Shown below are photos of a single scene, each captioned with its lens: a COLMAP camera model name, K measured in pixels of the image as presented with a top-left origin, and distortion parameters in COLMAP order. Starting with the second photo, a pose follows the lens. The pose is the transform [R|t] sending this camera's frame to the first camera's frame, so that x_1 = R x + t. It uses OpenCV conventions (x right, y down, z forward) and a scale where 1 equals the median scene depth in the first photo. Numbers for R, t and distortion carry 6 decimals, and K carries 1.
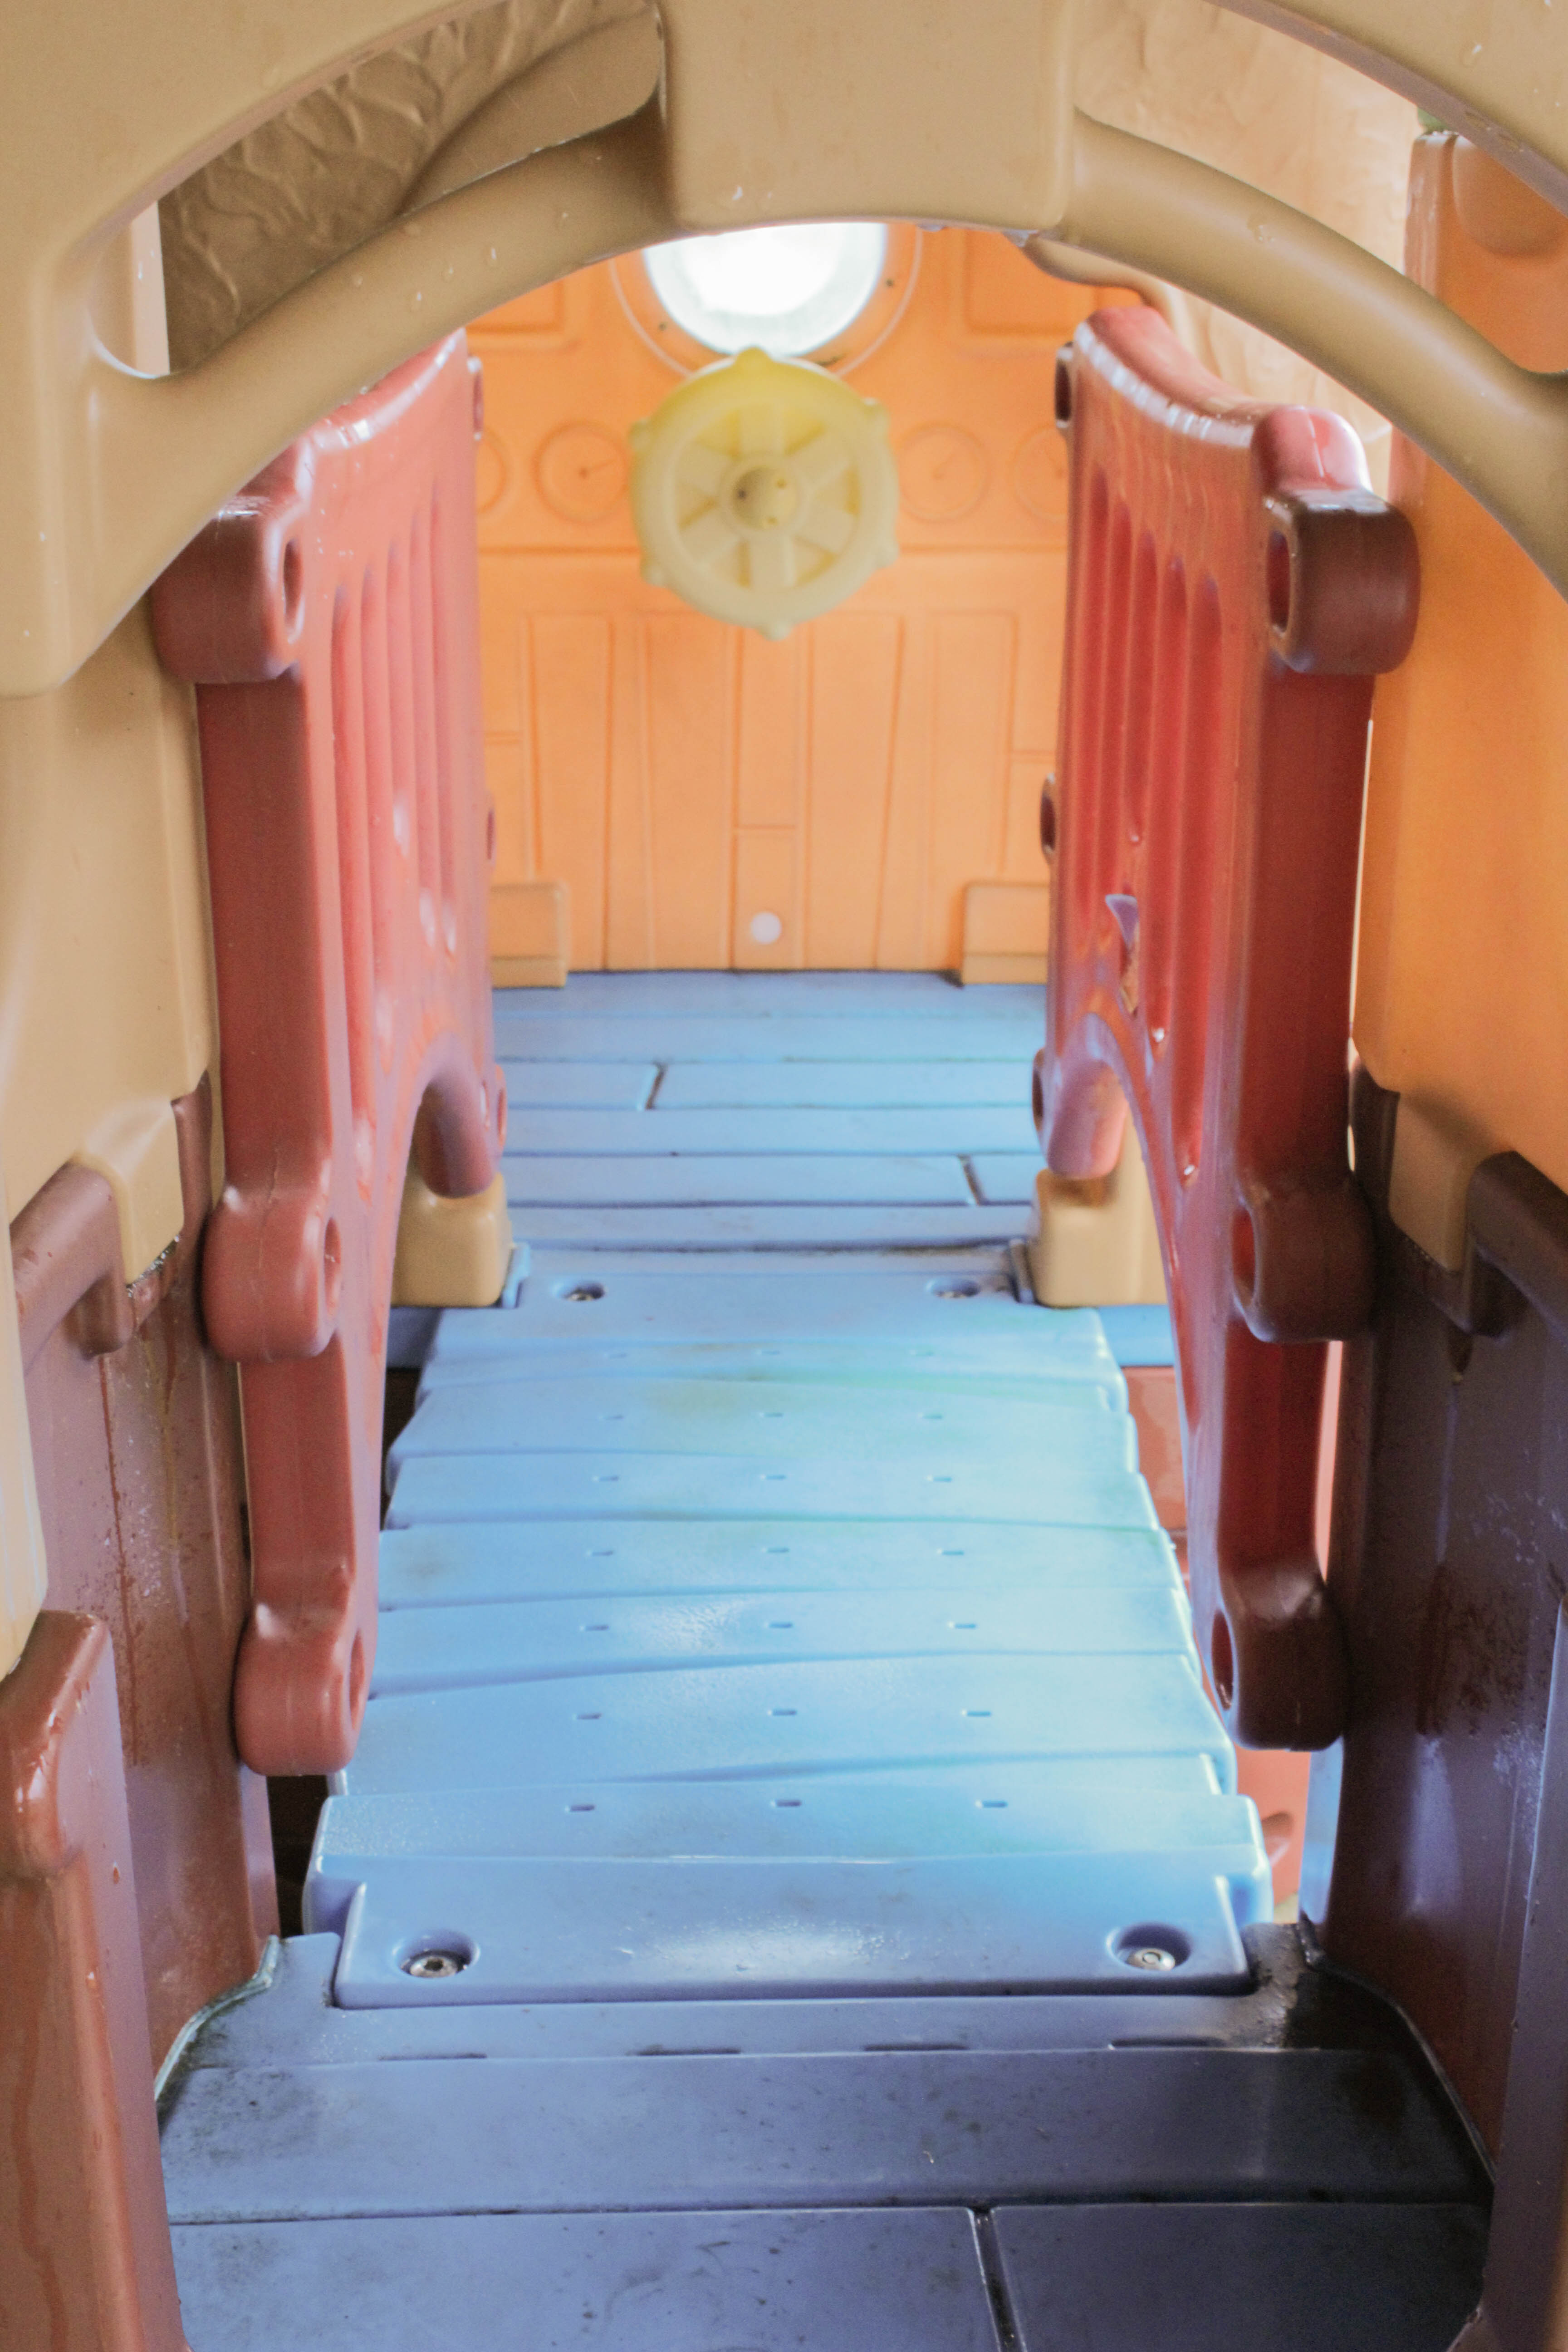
lens RADIAL K [[3071.0, 0, 778.8], [0, 3071.0, 1173.8], [0, 0, 1]] dist [-0.065978, 0.000000]
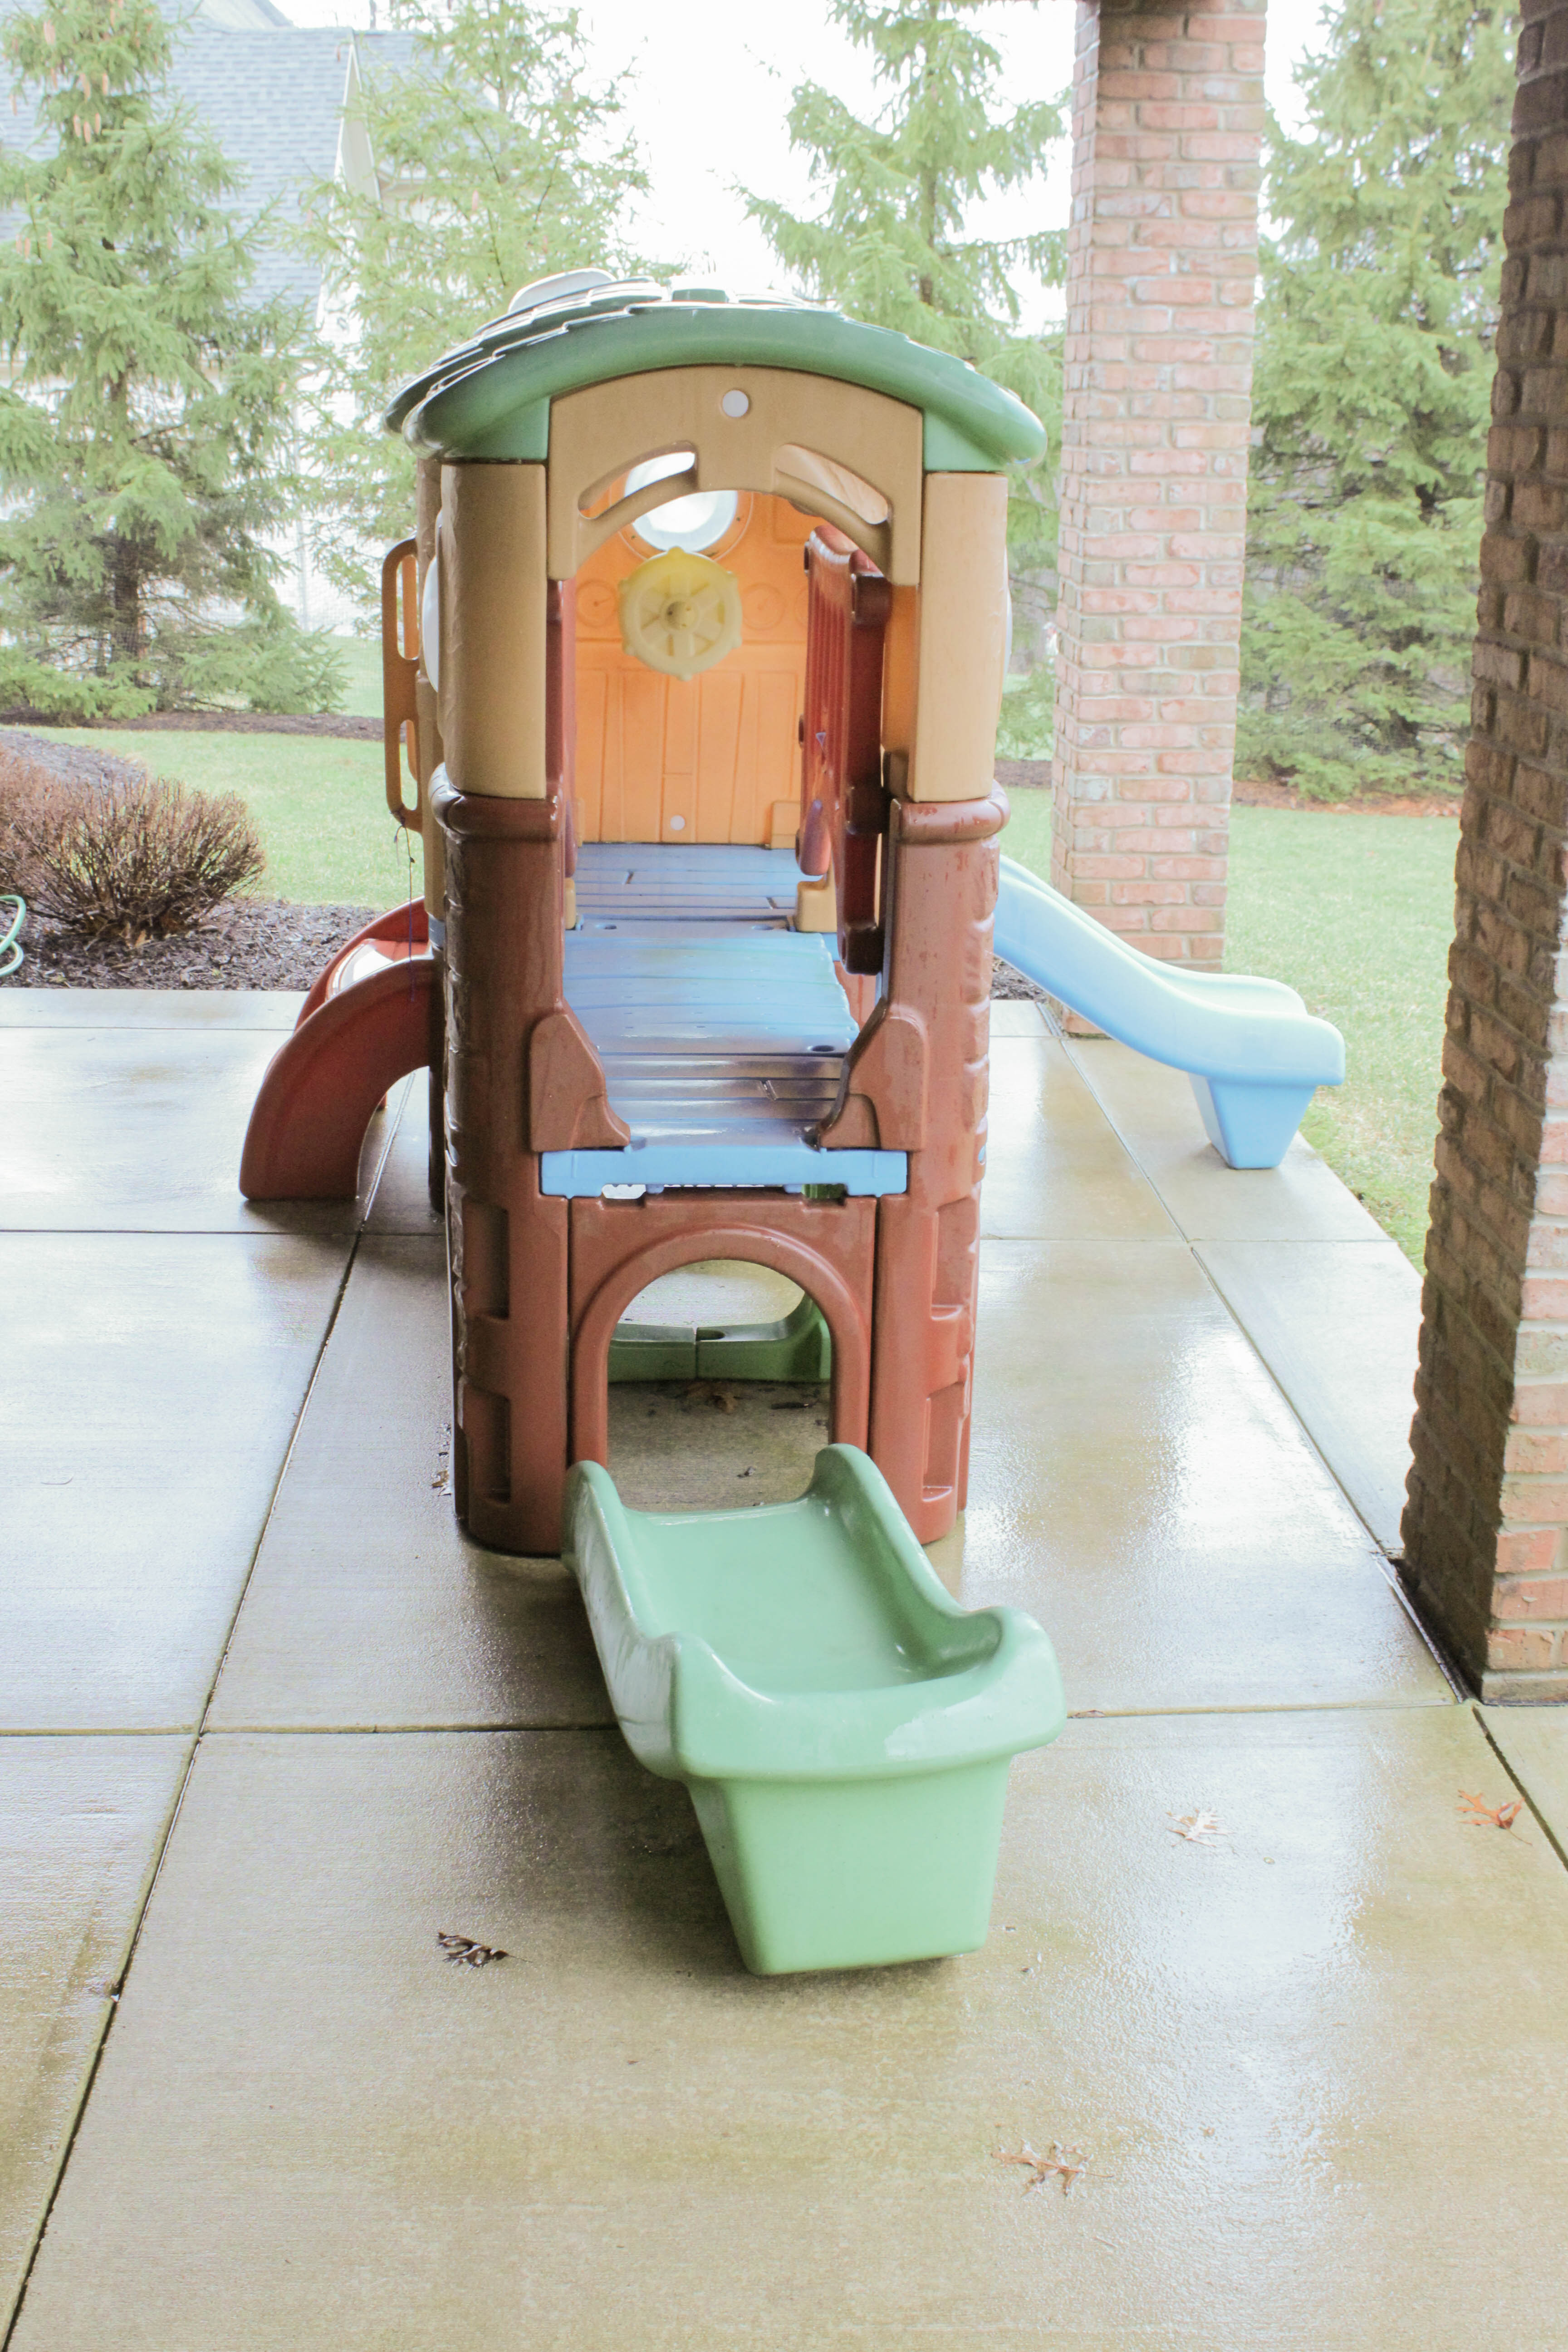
lens RADIAL K [[2611.4, 0, 781.1], [0, 2611.4, 1175.5], [0, 0, 1]] dist [-0.081741, 0.000000]
pose [[0.998471, 0.008542, 0.054617, -0.030407], [-0.006045, 0.998936, -0.045714, 0.256585], [-0.054950, 0.045314, 0.997460, -0.817083]]
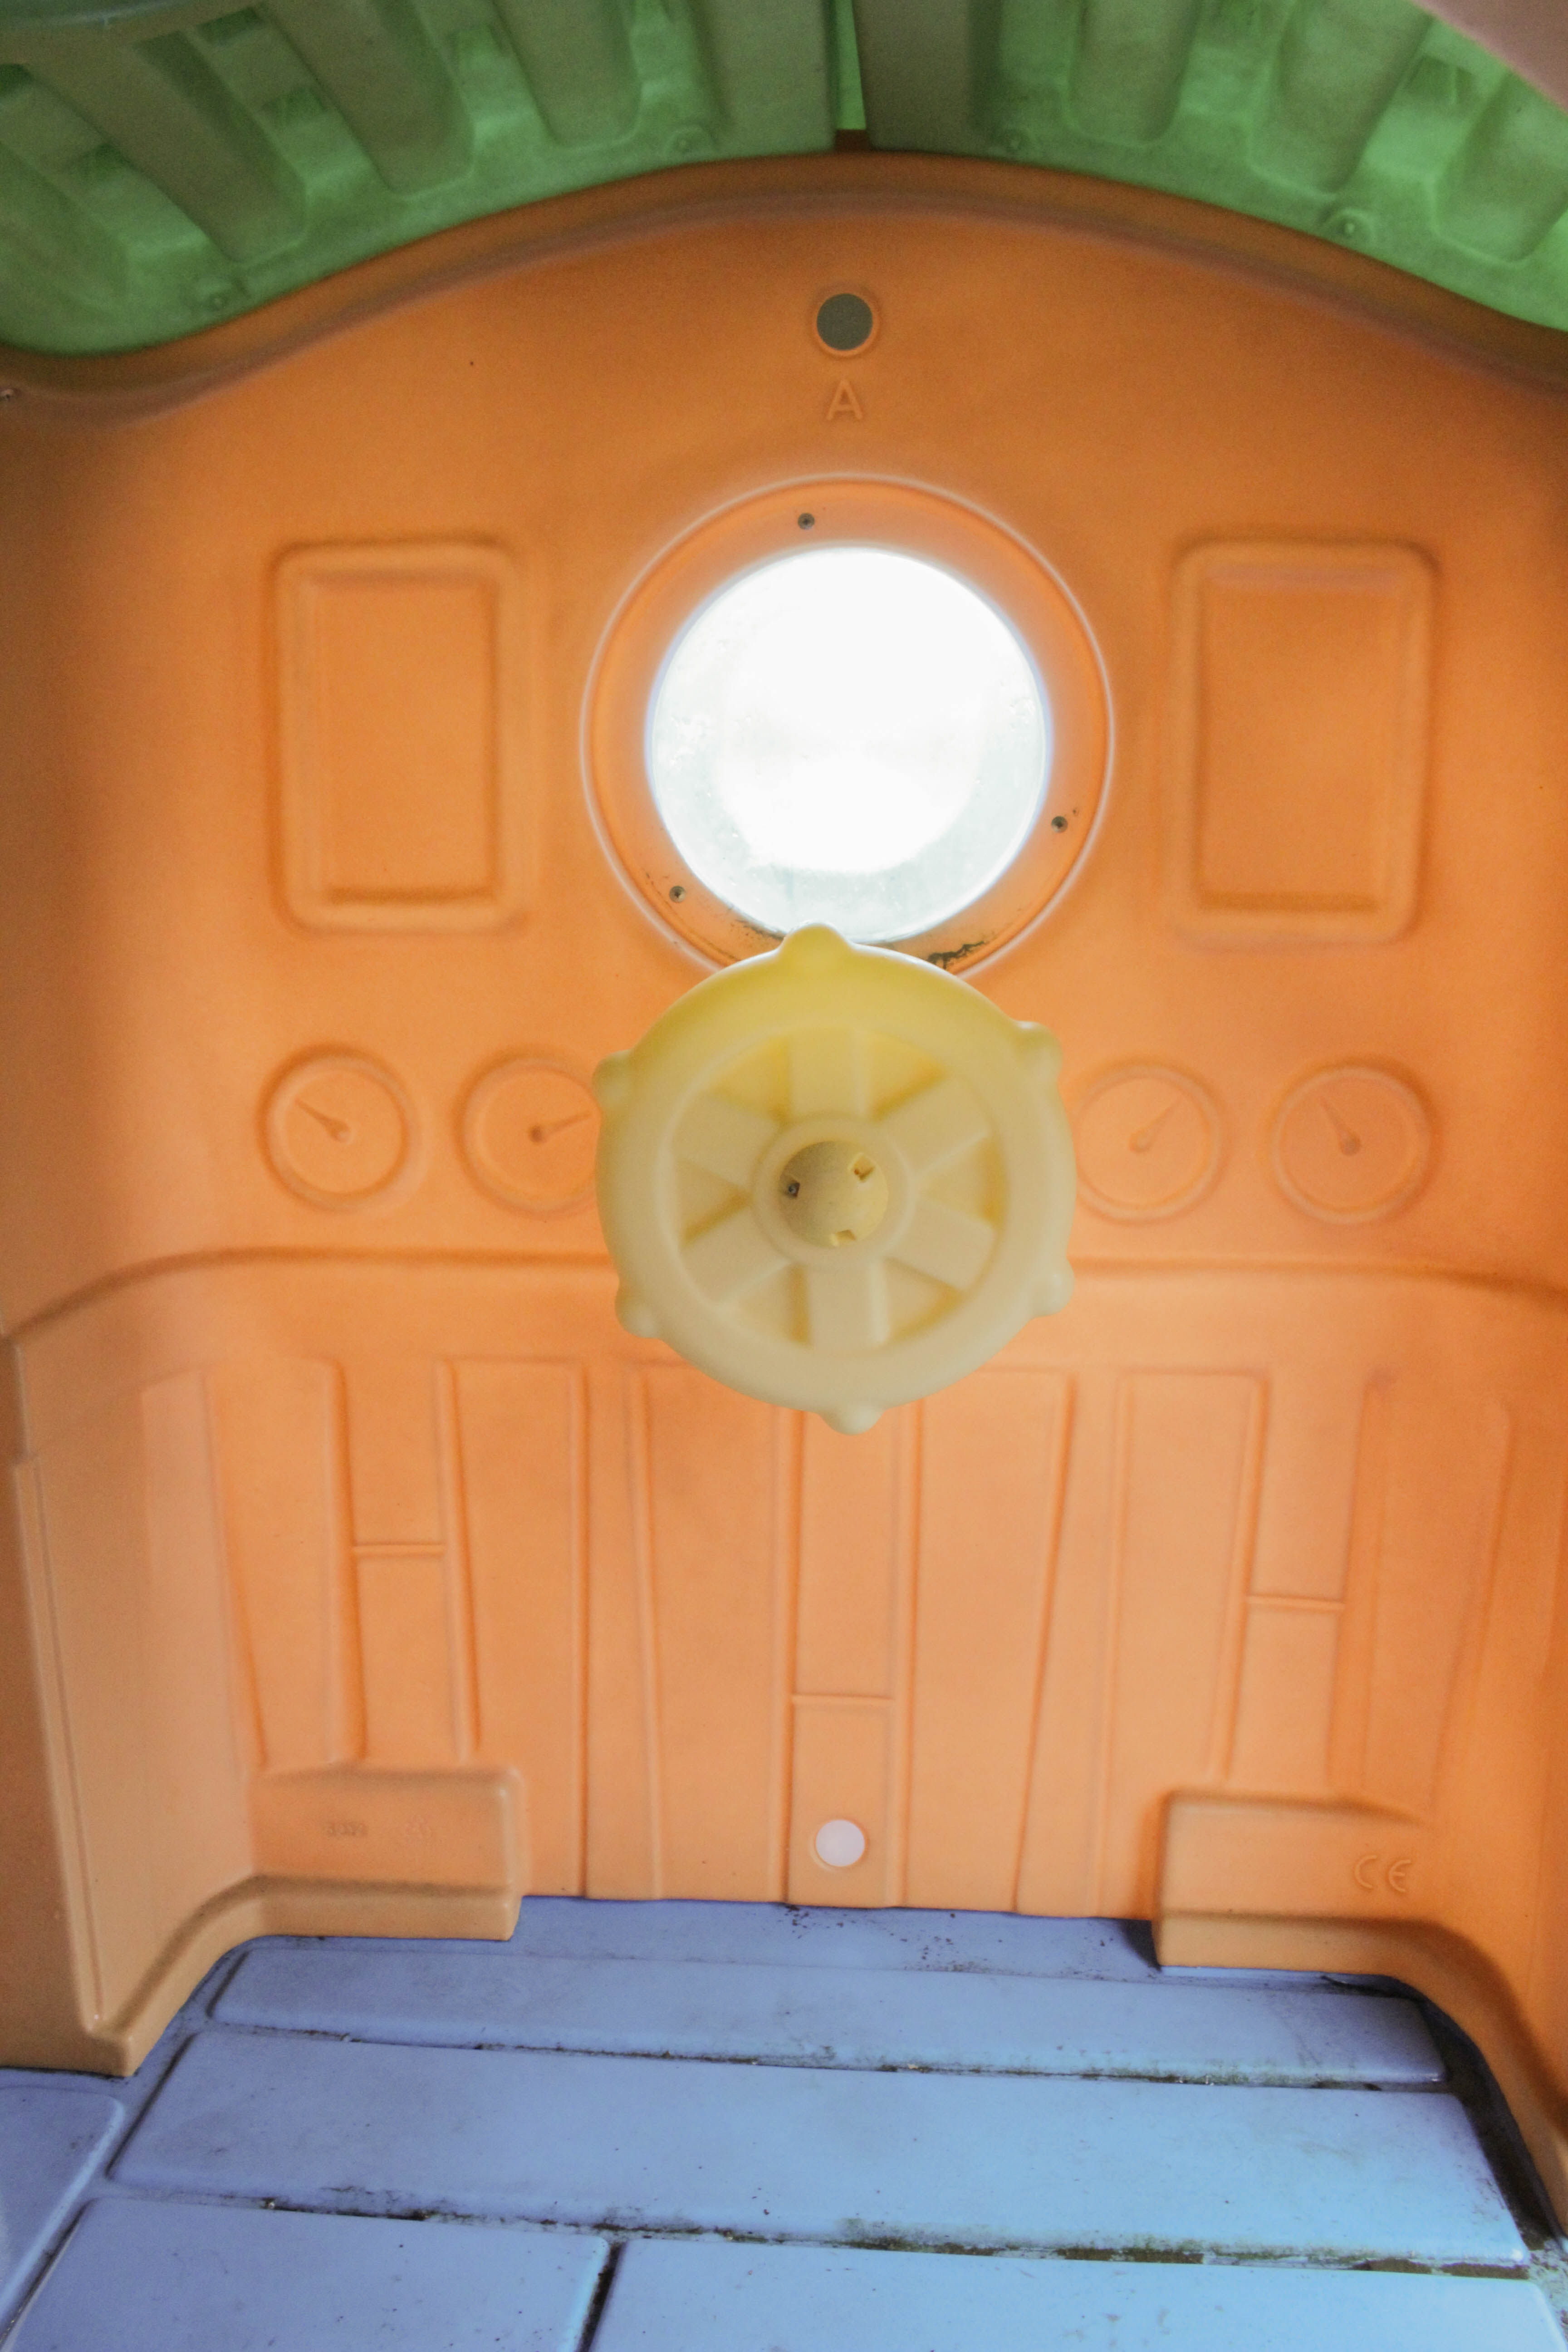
lens RADIAL K [[1900.0, 0, 784.7], [0, 1900.0, 1175.4], [0, 0, 1]] dist [-0.130380, 0.103285]
pose [[0.996456, 0.015998, -0.082576, 0.014507], [-0.026518, 0.991431, -0.127911, -0.175521], [0.079822, 0.129648, 0.988342, 0.642587]]
